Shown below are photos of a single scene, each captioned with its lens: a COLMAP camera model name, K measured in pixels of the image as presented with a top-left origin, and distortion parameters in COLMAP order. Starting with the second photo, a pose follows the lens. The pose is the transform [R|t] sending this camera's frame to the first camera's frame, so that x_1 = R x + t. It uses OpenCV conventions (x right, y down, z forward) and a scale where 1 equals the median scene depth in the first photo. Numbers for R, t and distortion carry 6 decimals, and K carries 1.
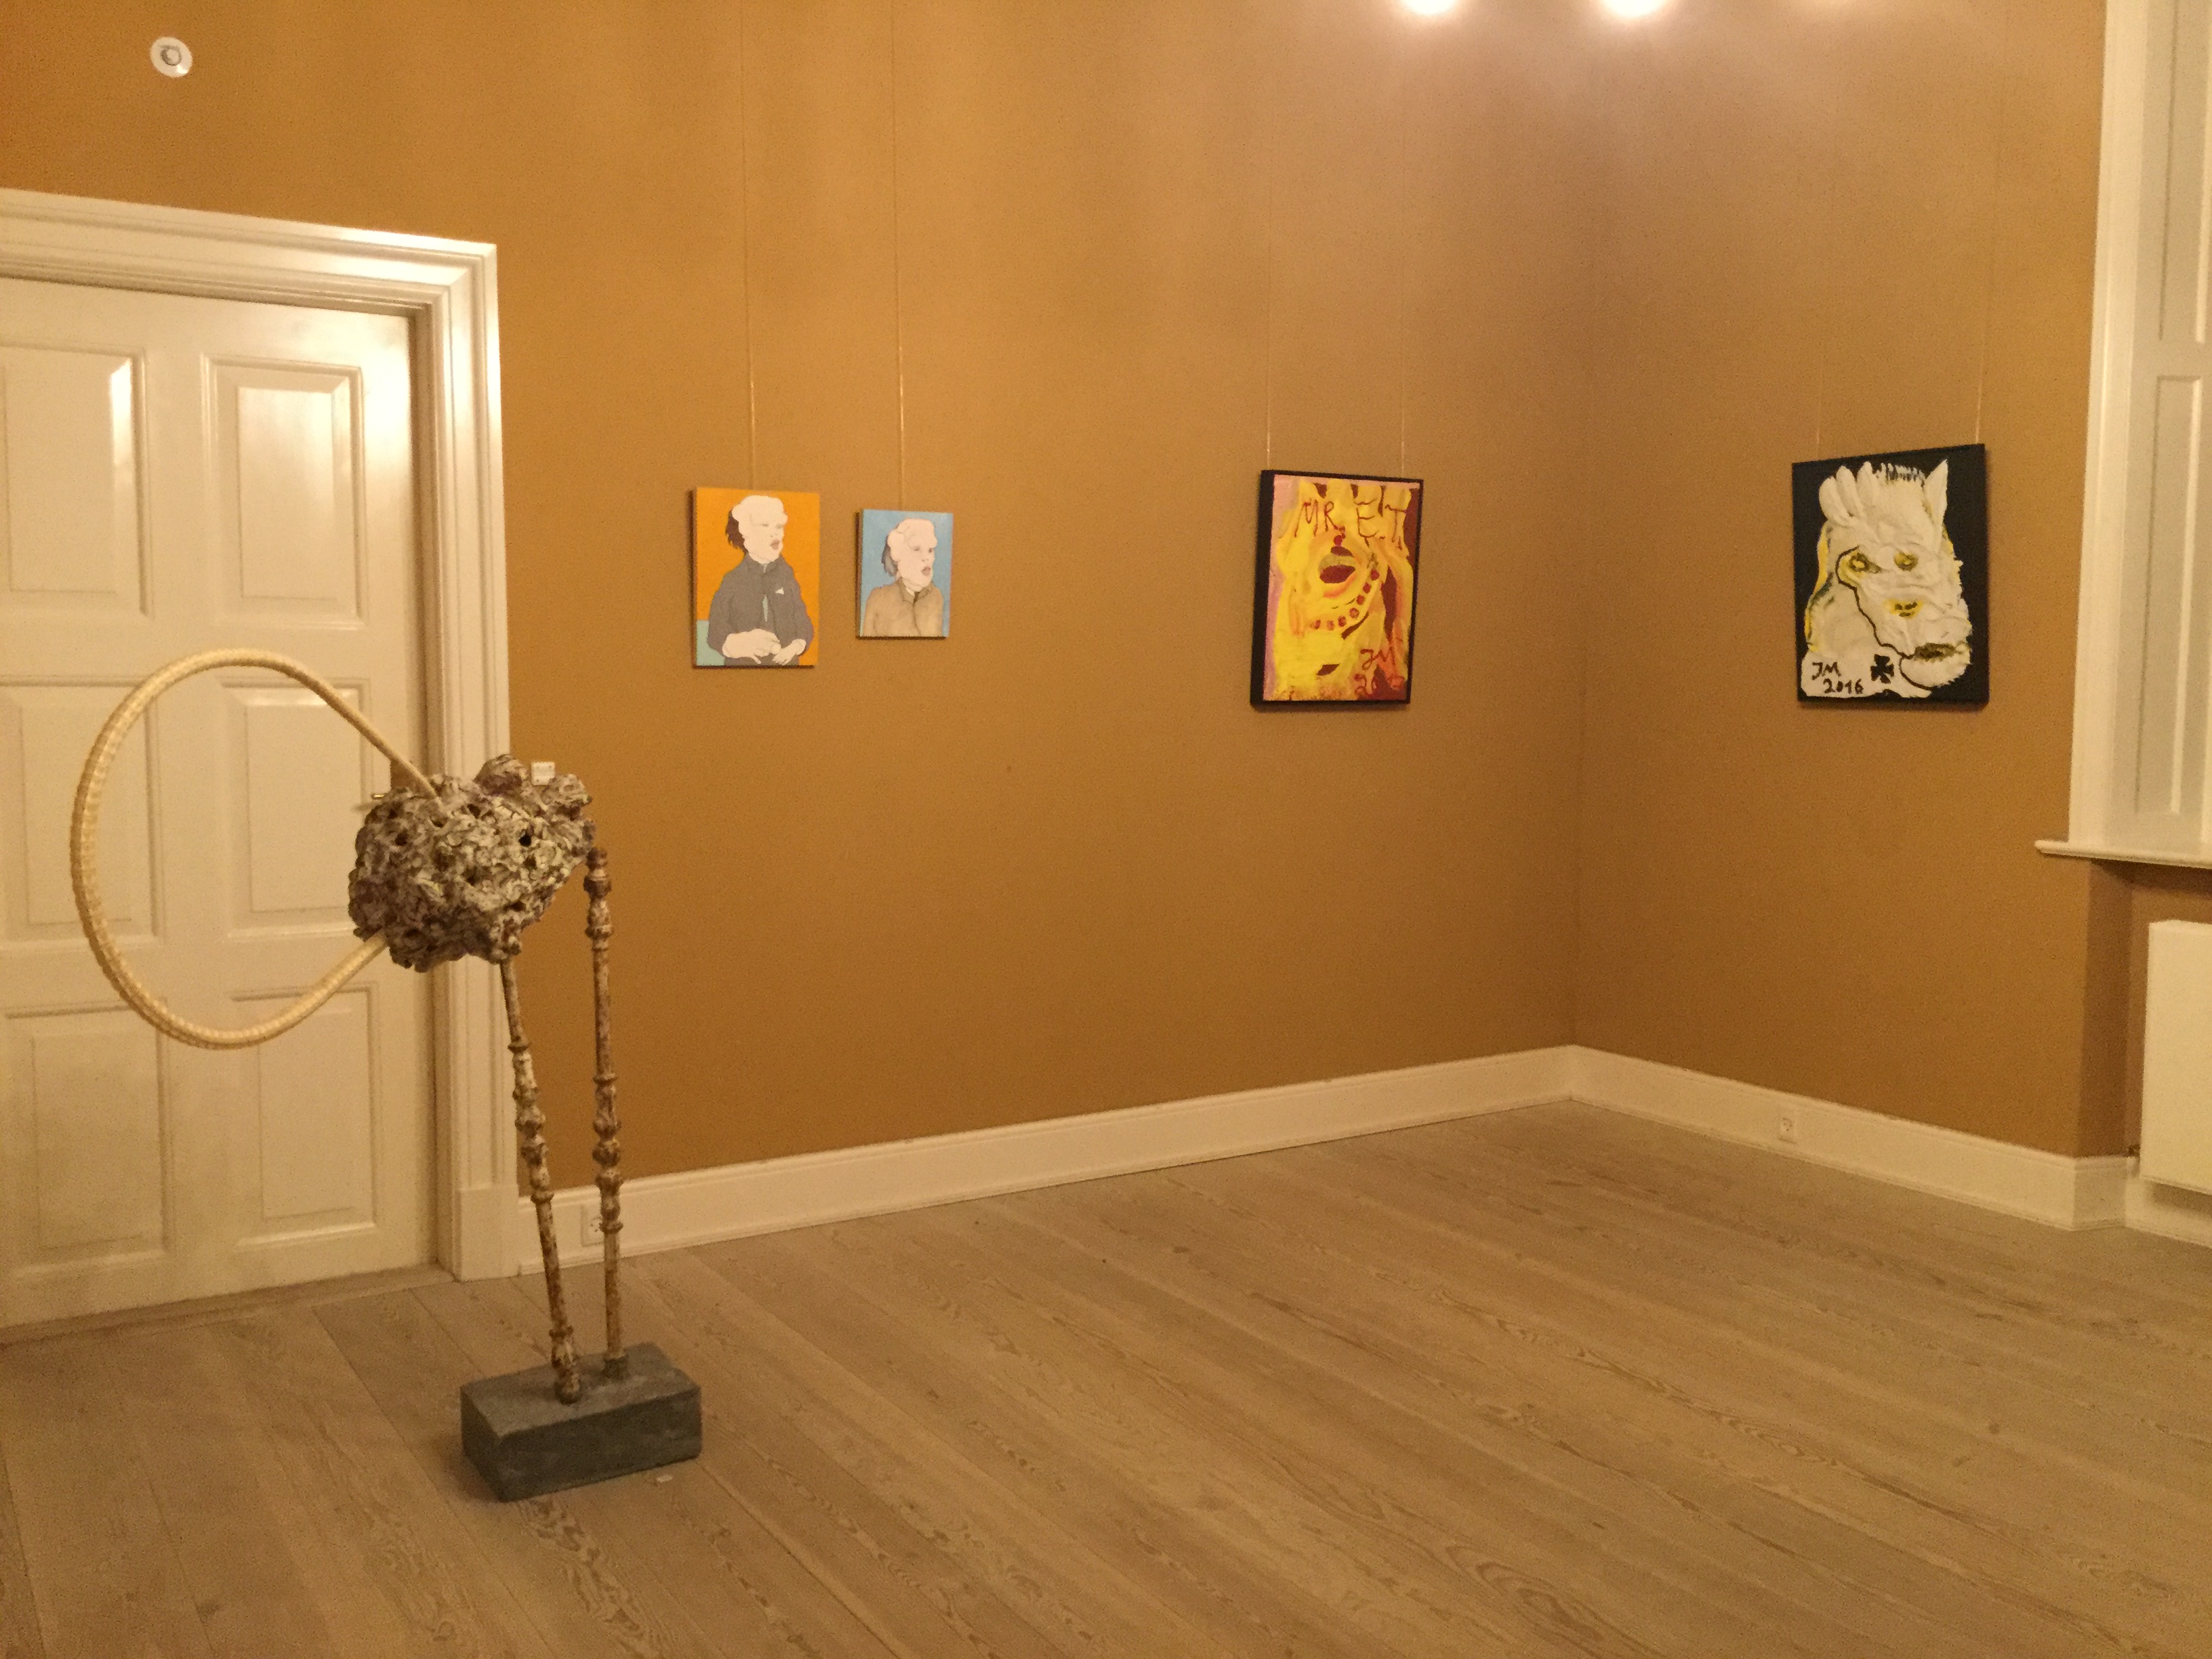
lens RADIAL K [[1984.7, 0, 1104.7], [0, 1984.7, 818.8], [0, 0, 1]] dist [0.135621, -0.276808]
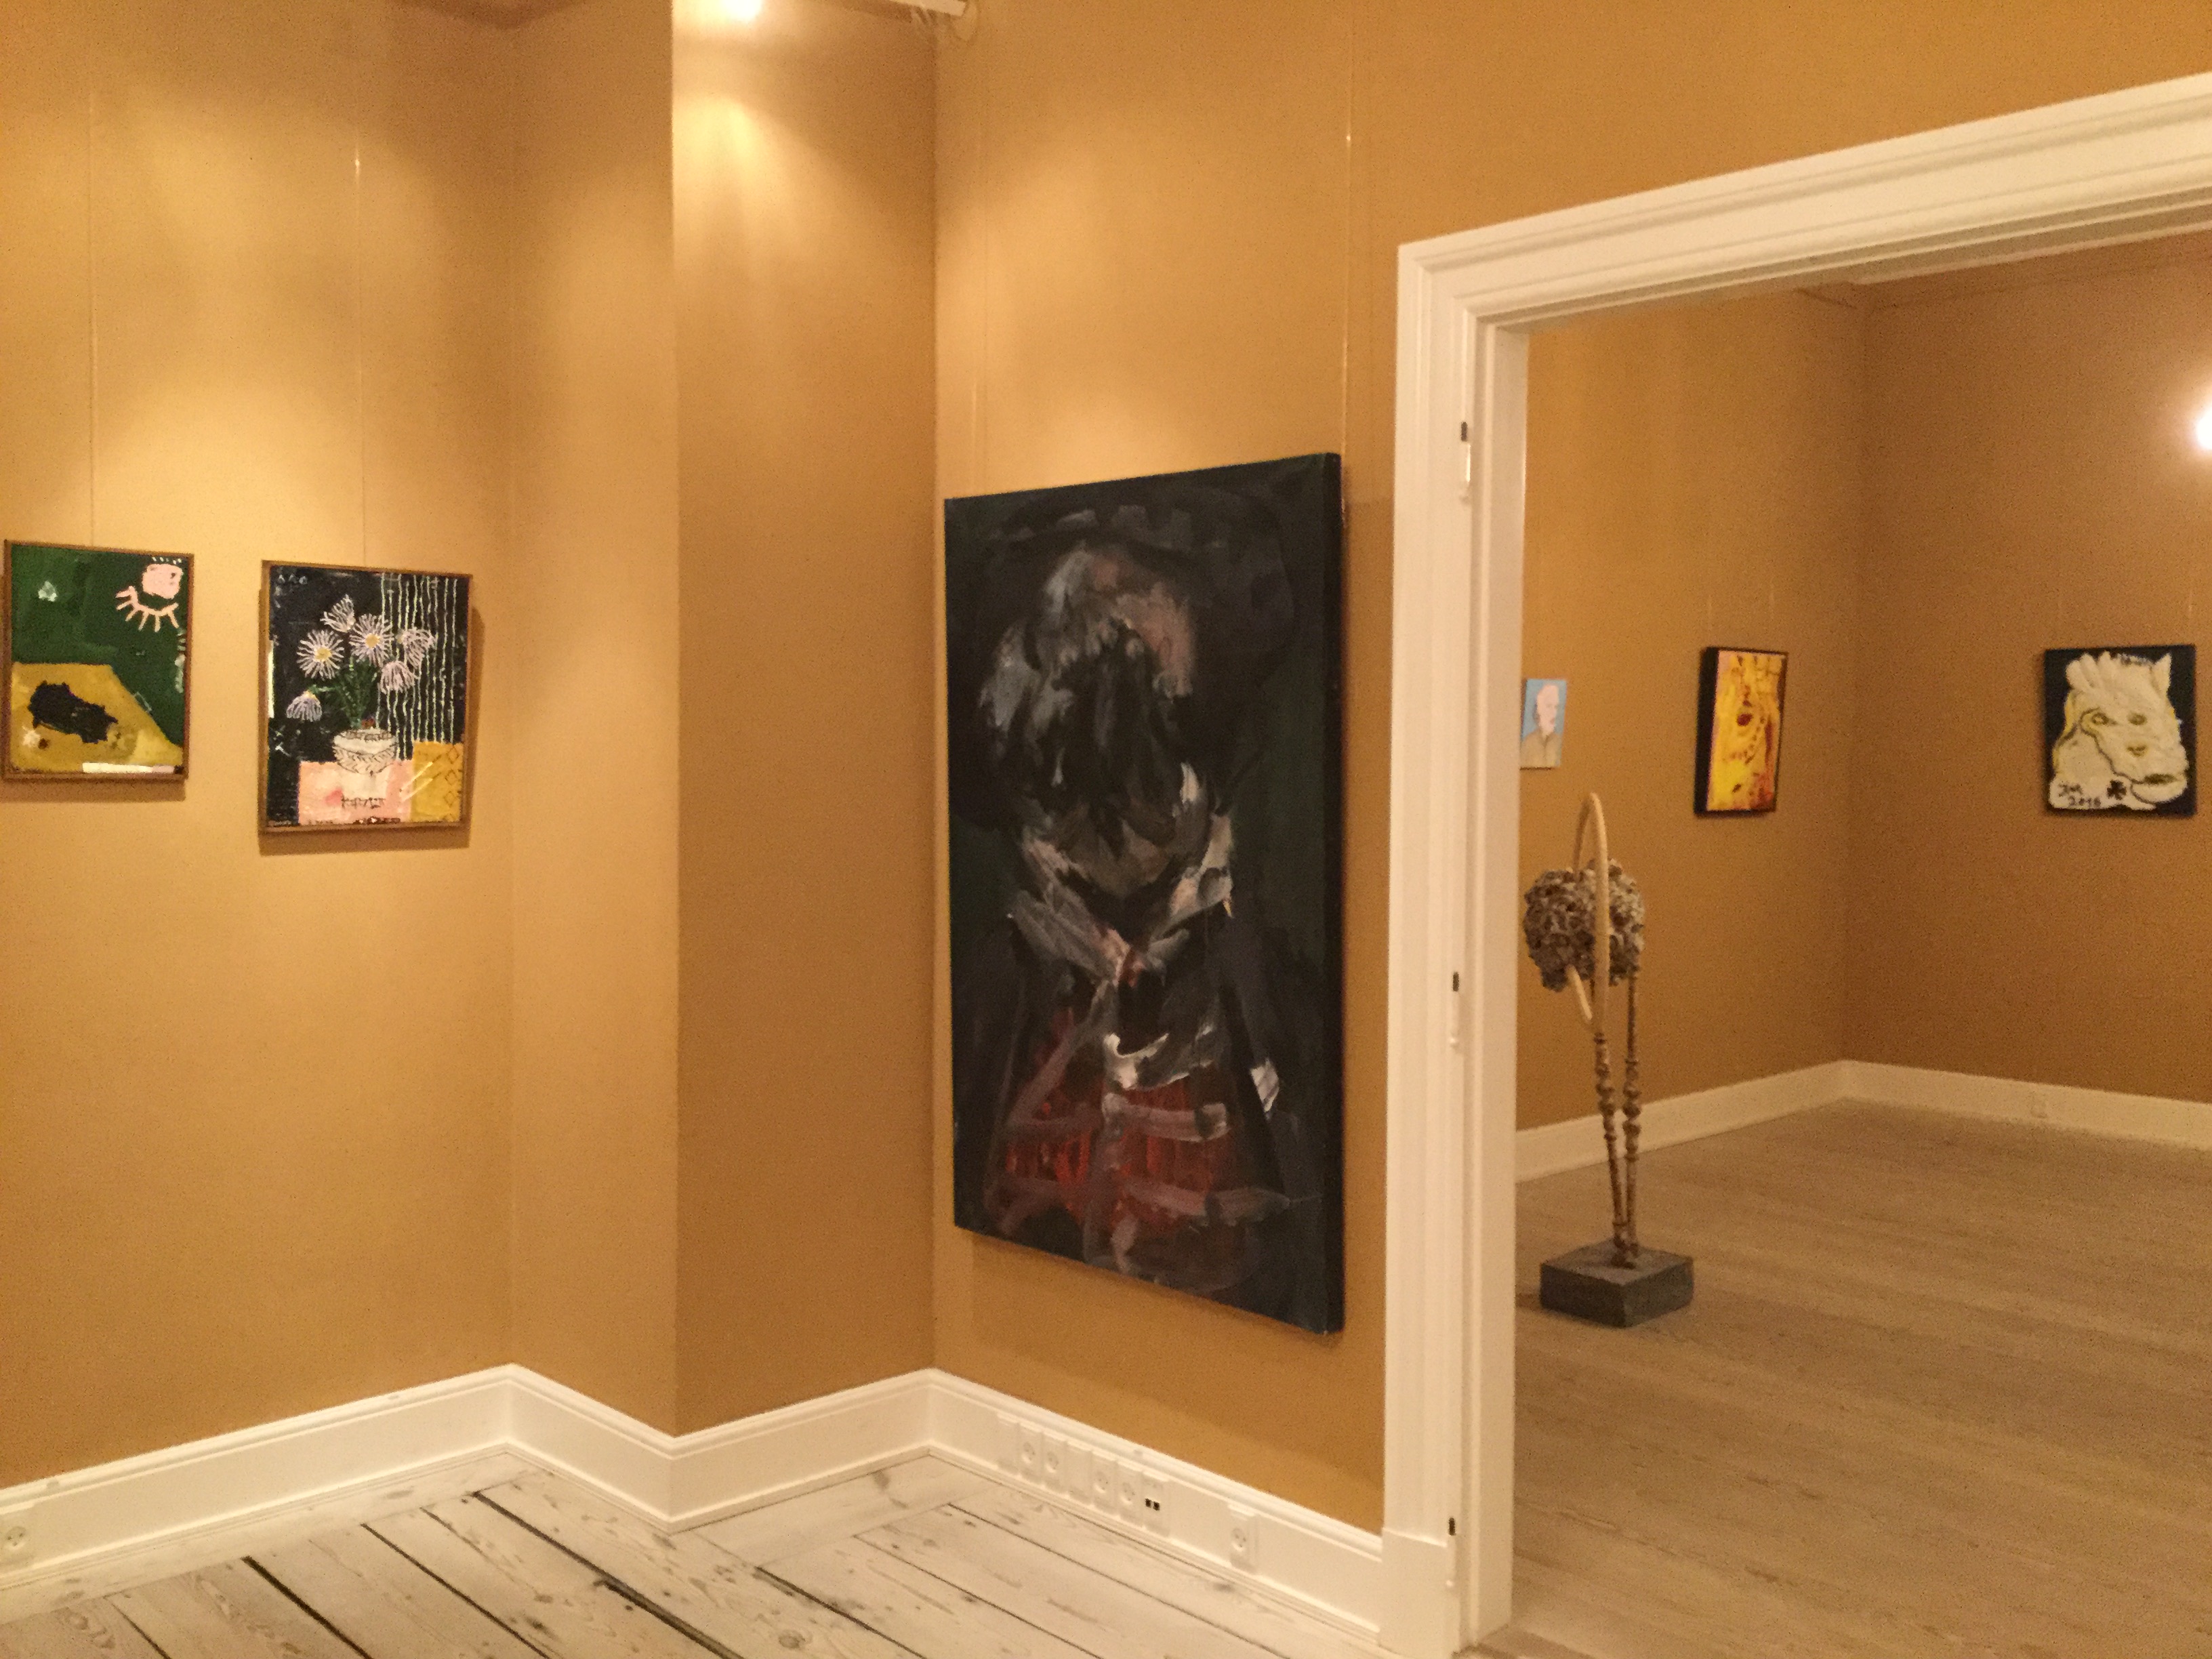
lens RADIAL K [[2018.9, 0, 1107.0], [0, 2018.9, 790.2], [0, 0, 1]] dist [0.003930, 0.003256]
pose [[0.981559, 0.000263, 0.191161, -0.620776], [0.010921, 0.998289, -0.057447, 0.002898], [-0.190849, 0.058475, 0.979876, -0.311993]]
